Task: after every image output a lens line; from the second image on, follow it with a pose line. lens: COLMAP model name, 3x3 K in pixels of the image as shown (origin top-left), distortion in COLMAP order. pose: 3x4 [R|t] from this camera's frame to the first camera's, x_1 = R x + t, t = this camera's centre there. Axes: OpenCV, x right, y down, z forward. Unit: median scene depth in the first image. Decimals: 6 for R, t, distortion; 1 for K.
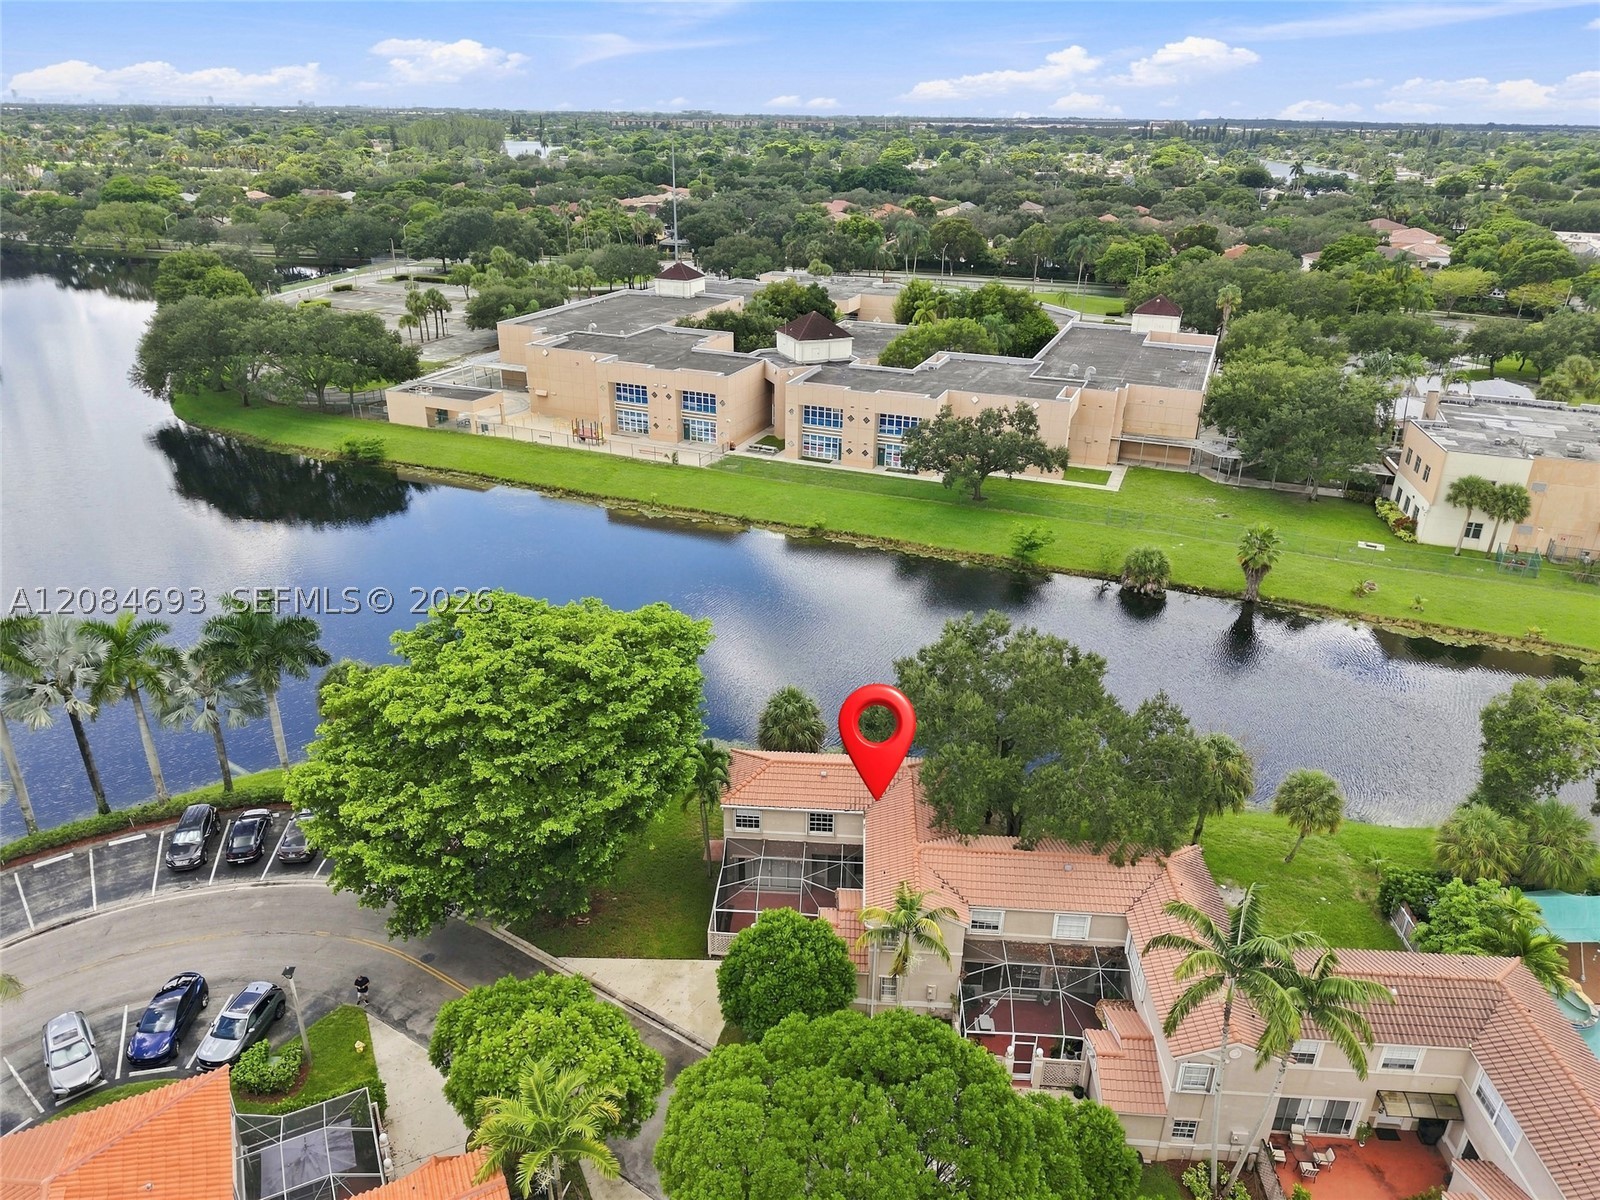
lens RADIAL K [[1072.4, 0, 808.9], [0, 1072.4, 615.3], [0, 0, 1]] dist [0.037285, -0.040776]
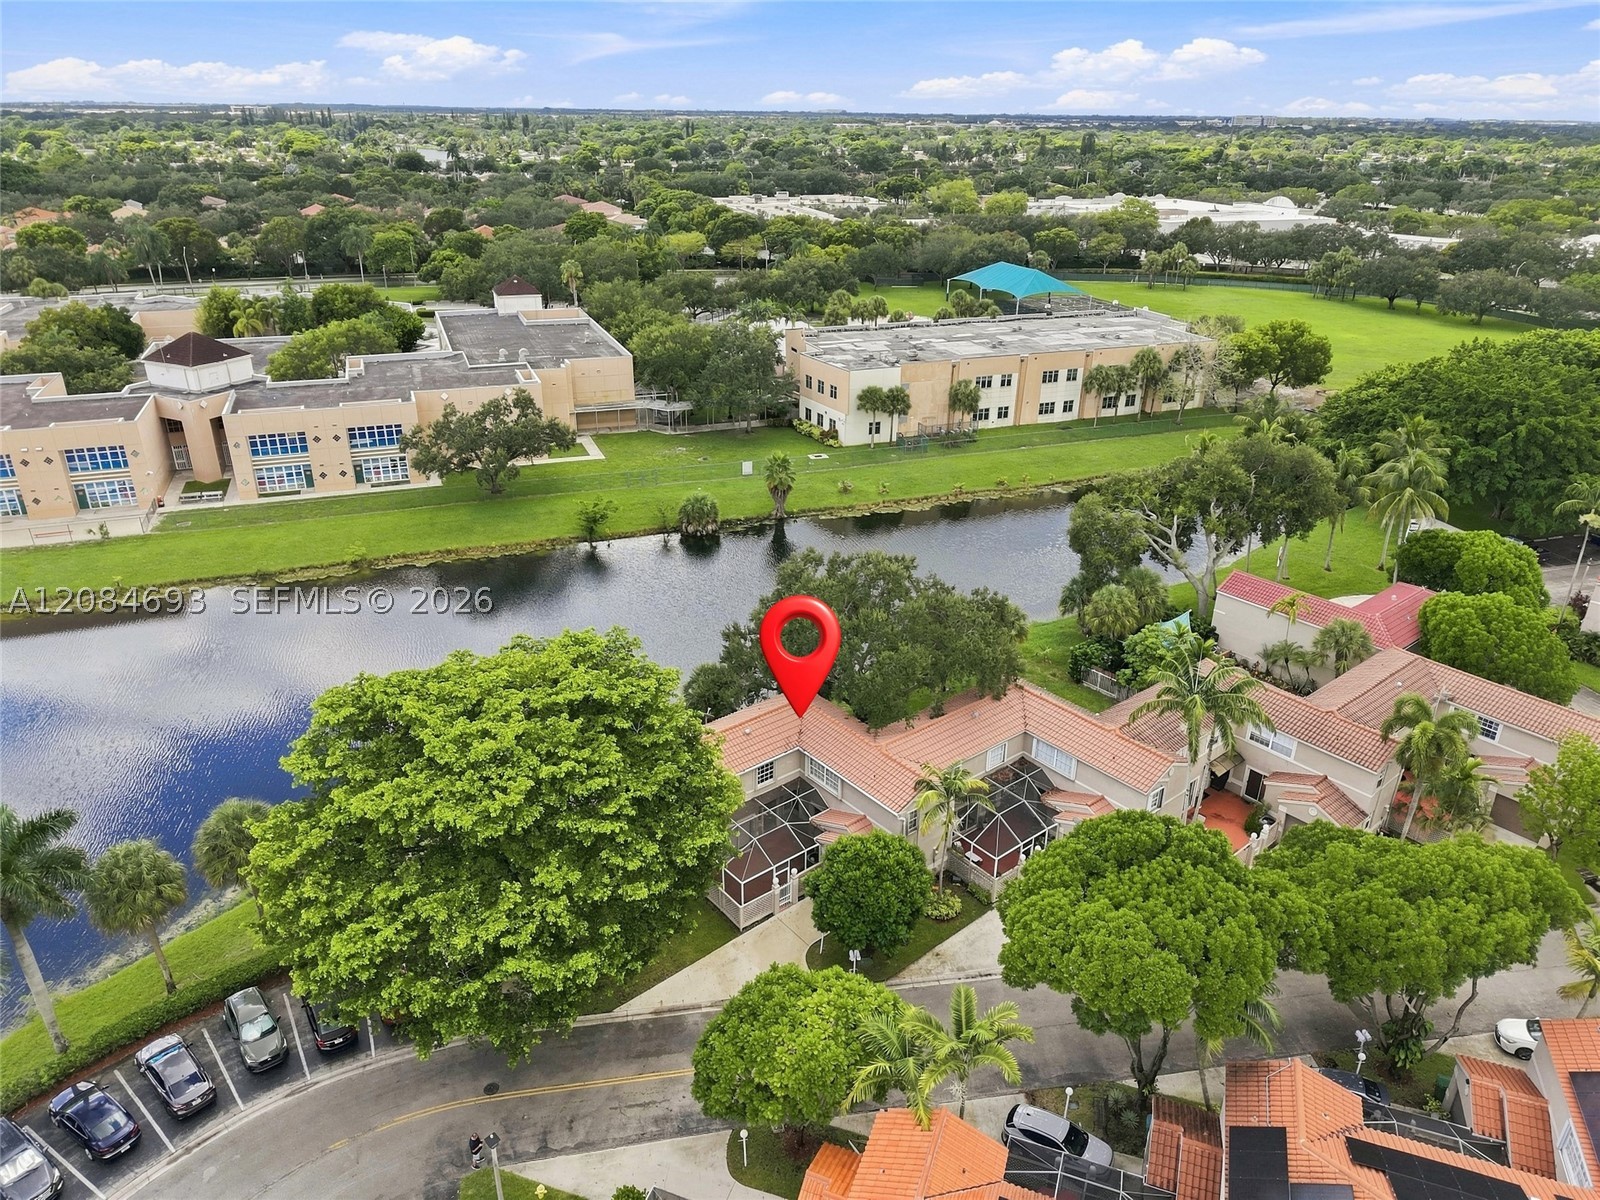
lens RADIAL K [[1072.4, 0, 810.4], [0, 1072.4, 592.1], [0, 0, 1]] dist [0.037285, -0.040776]
pose [[0.744720, -0.279778, 0.605901, -0.231854], [0.283555, 0.954510, 0.092230, -0.027641], [-0.604142, 0.103121, 0.790176, 0.050233]]
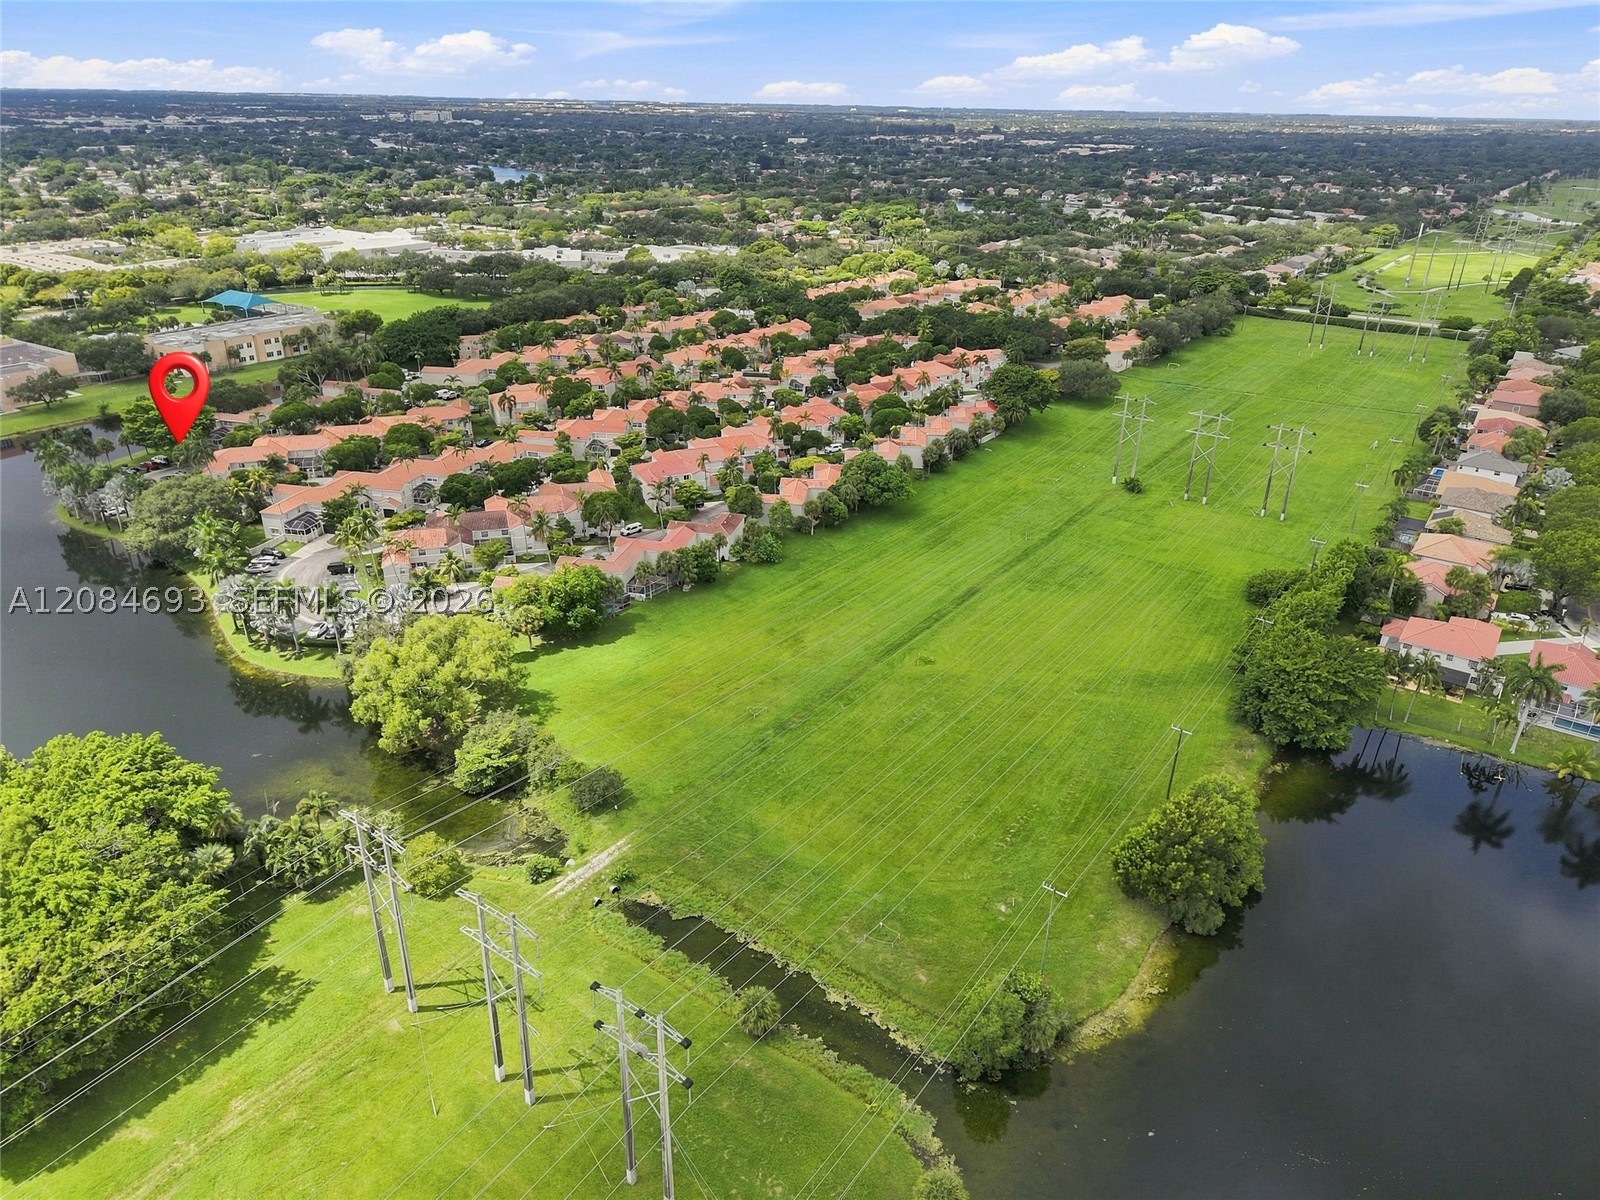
lens RADIAL K [[1072.4, 0, 793.8], [0, 1072.4, 601.1], [0, 0, 1]] dist [0.037285, -0.040776]
pose [[0.196812, -0.426594, 0.882770, -1.650336], [0.399760, 0.857053, 0.325041, 0.127062], [-0.895241, 0.288925, 0.339213, -1.097658]]
